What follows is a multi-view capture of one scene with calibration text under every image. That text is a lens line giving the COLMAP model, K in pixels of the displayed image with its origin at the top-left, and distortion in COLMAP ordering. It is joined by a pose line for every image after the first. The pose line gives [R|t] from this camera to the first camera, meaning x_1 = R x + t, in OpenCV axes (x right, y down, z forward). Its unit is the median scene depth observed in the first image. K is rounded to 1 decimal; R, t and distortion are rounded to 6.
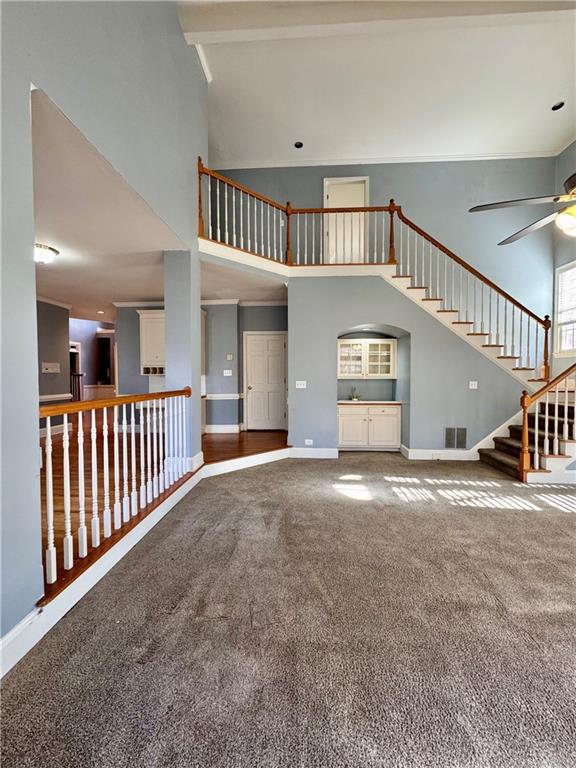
lens RADIAL K [[307.1, 0, 292.4], [0, 307.1, 384.0], [0, 0, 1]] dist [0.000575, 0.000521]
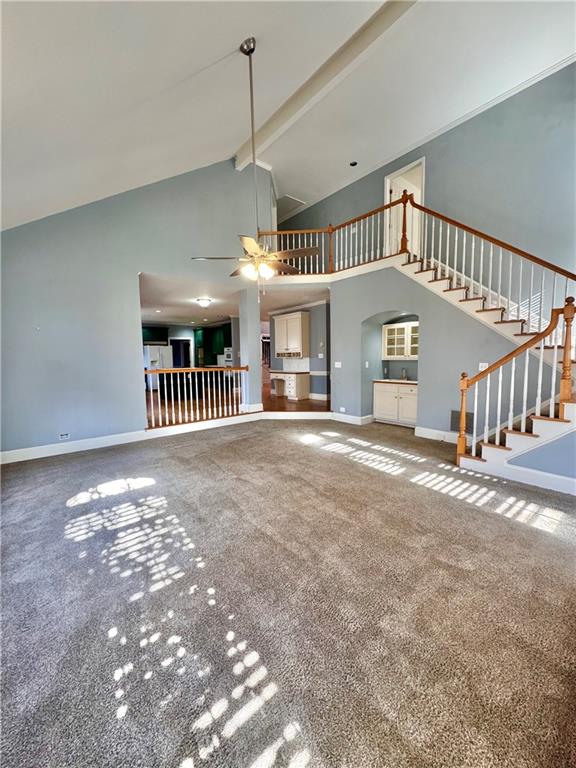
lens RADIAL K [[307.1, 0, 290.2], [0, 307.1, 383.3], [0, 0, 1]] dist [0.000575, 0.000521]
pose [[0.685293, 0.051735, -0.726427, 0.855428], [-0.004930, 0.997780, 0.066409, -0.005477], [0.728250, -0.041928, 0.684027, -0.037797]]
